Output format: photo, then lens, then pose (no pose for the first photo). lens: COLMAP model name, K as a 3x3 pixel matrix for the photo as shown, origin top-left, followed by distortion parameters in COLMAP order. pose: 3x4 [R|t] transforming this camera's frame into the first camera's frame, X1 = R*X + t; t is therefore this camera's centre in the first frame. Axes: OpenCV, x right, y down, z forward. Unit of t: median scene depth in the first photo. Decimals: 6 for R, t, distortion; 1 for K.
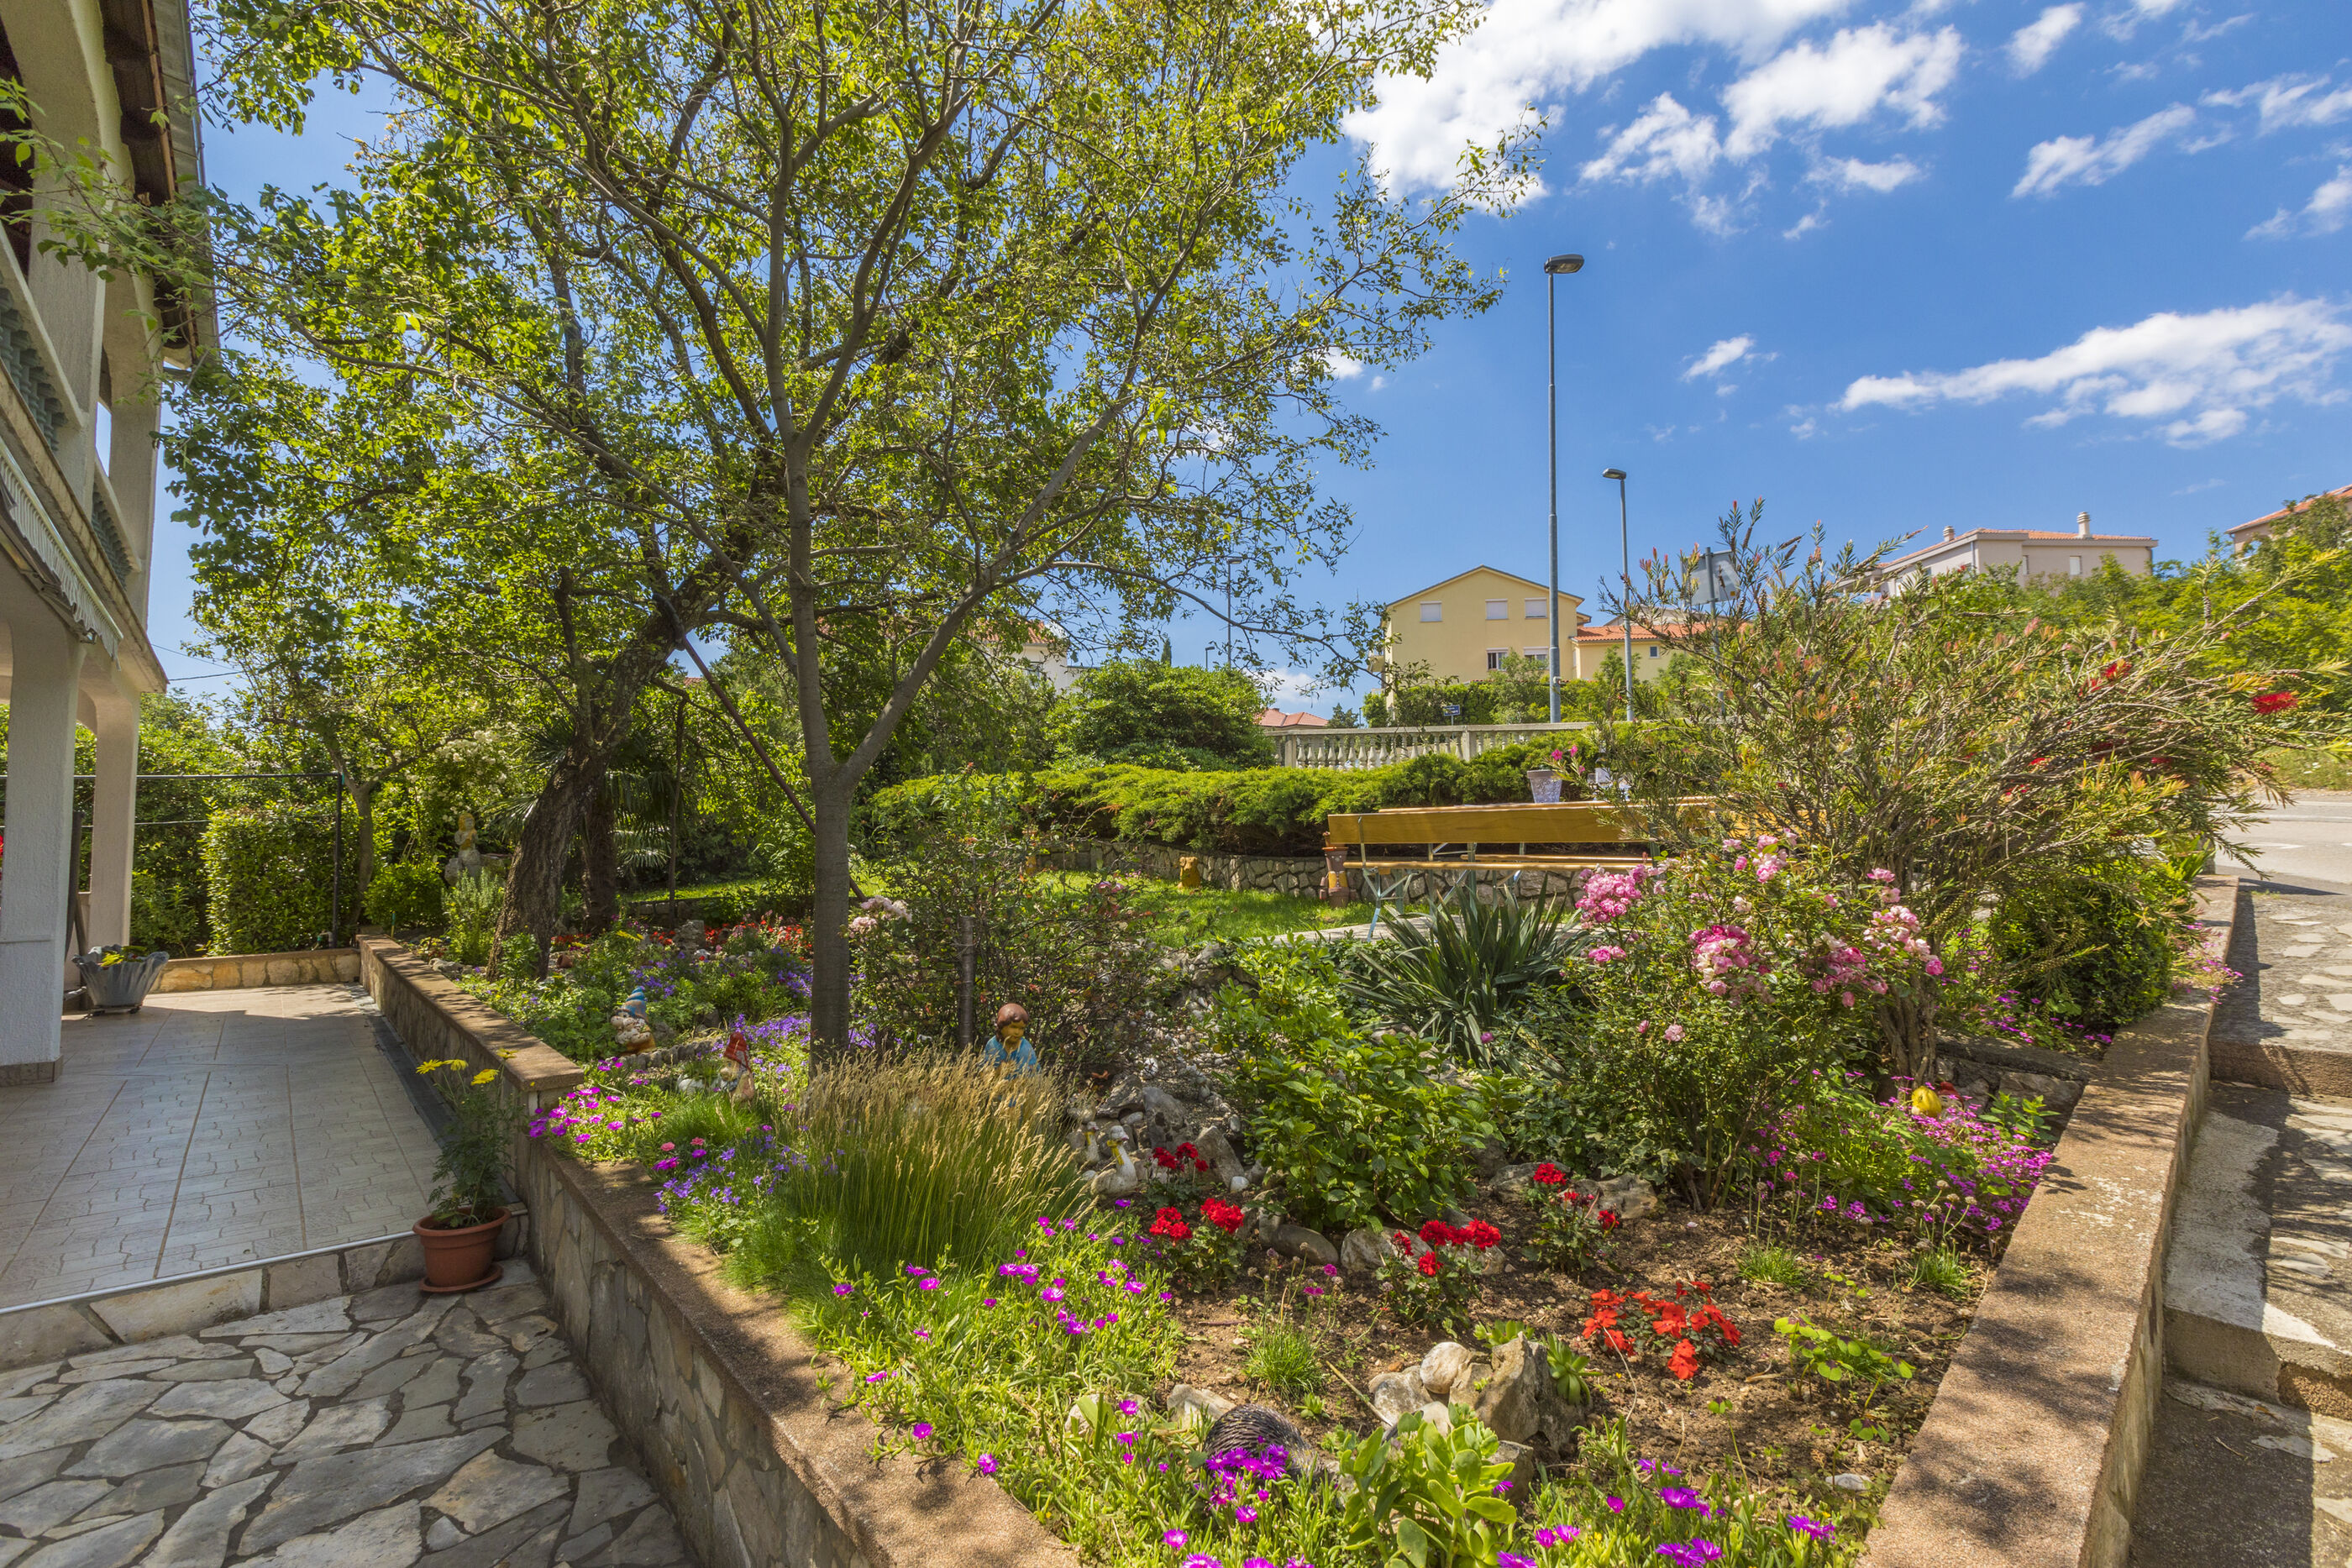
lens RADIAL K [[1051.3, 0, 1152.5], [0, 1051.3, 792.5], [0, 0, 1]] dist [0.002465, -0.000017]
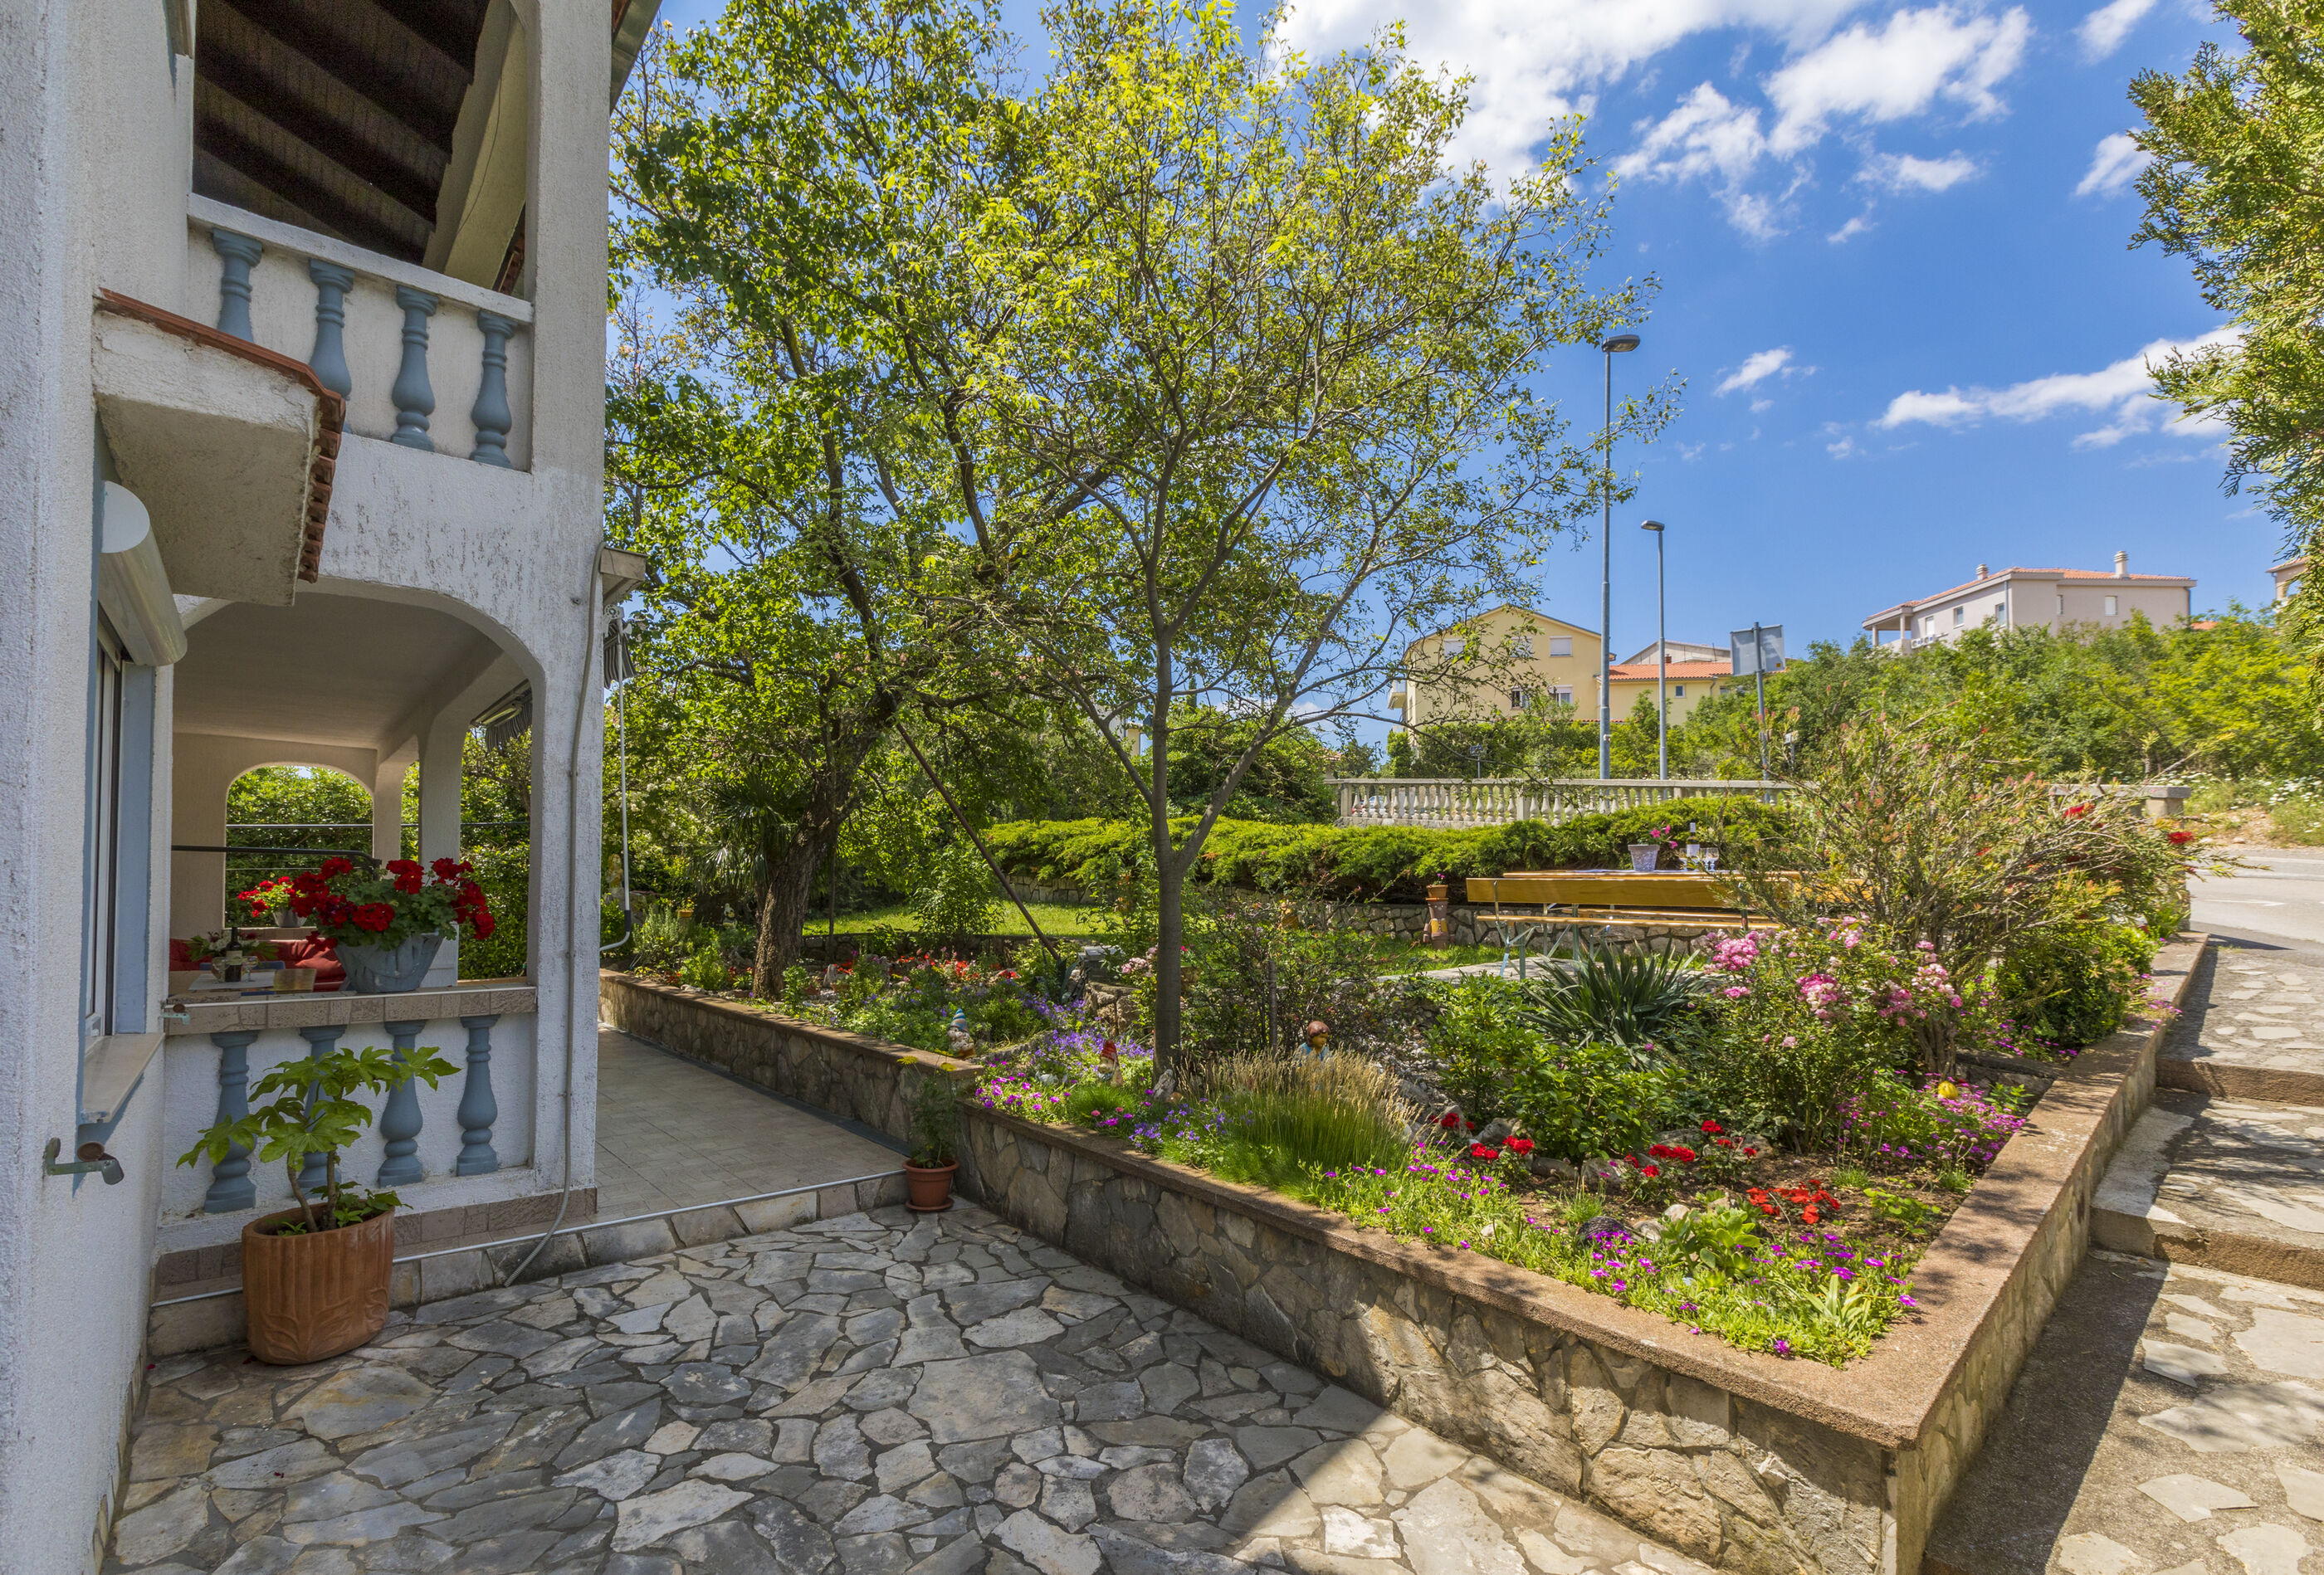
lens RADIAL K [[1071.3, 0, 1130.3], [0, 1071.3, 855.7], [0, 0, 1]] dist [0.002678, -0.000228]
pose [[0.999798, 0.008030, -0.018450, -0.417053], [-0.007450, 0.999484, 0.031248, -0.084394], [0.018691, -0.031104, 0.999341, -0.556348]]
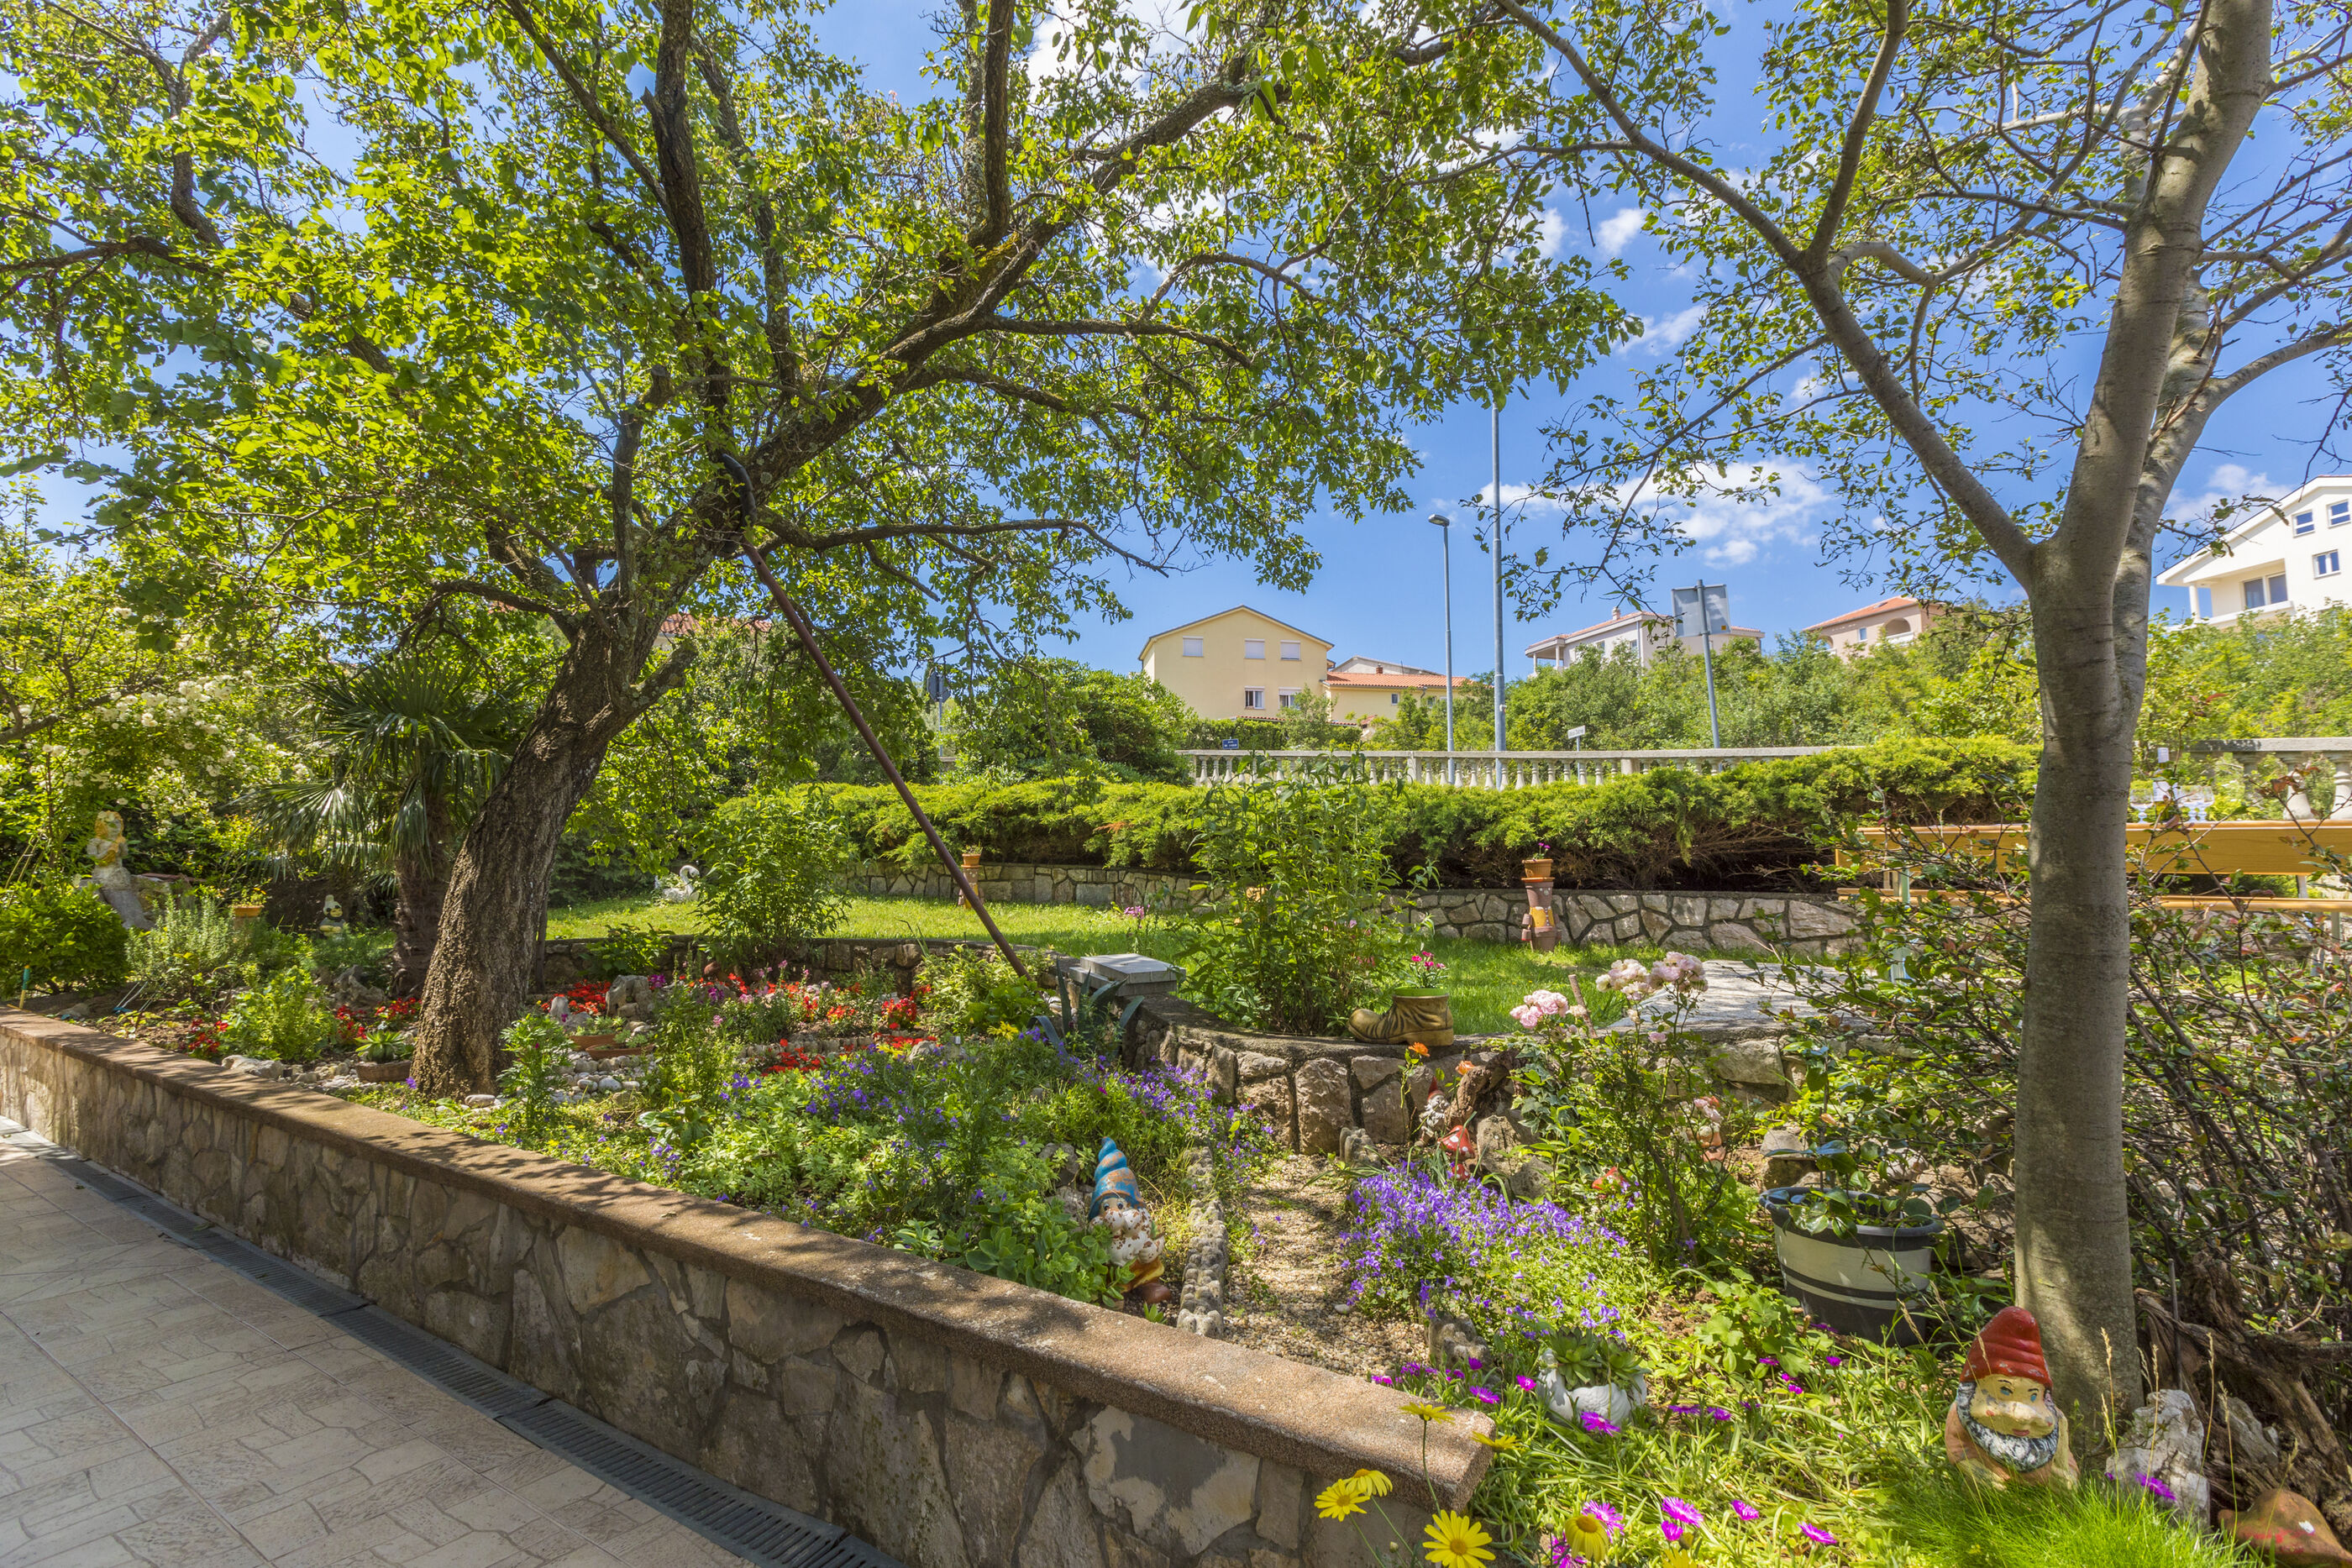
lens RADIAL K [[1051.3, 0, 1152.5], [0, 1051.3, 792.5], [0, 0, 1]] dist [0.002465, -0.000017]
pose [[0.957335, 0.034829, 0.286874, -1.021482], [-0.026158, 0.999079, -0.034007, 0.062263], [-0.287794, 0.025052, 0.957365, 0.852037]]
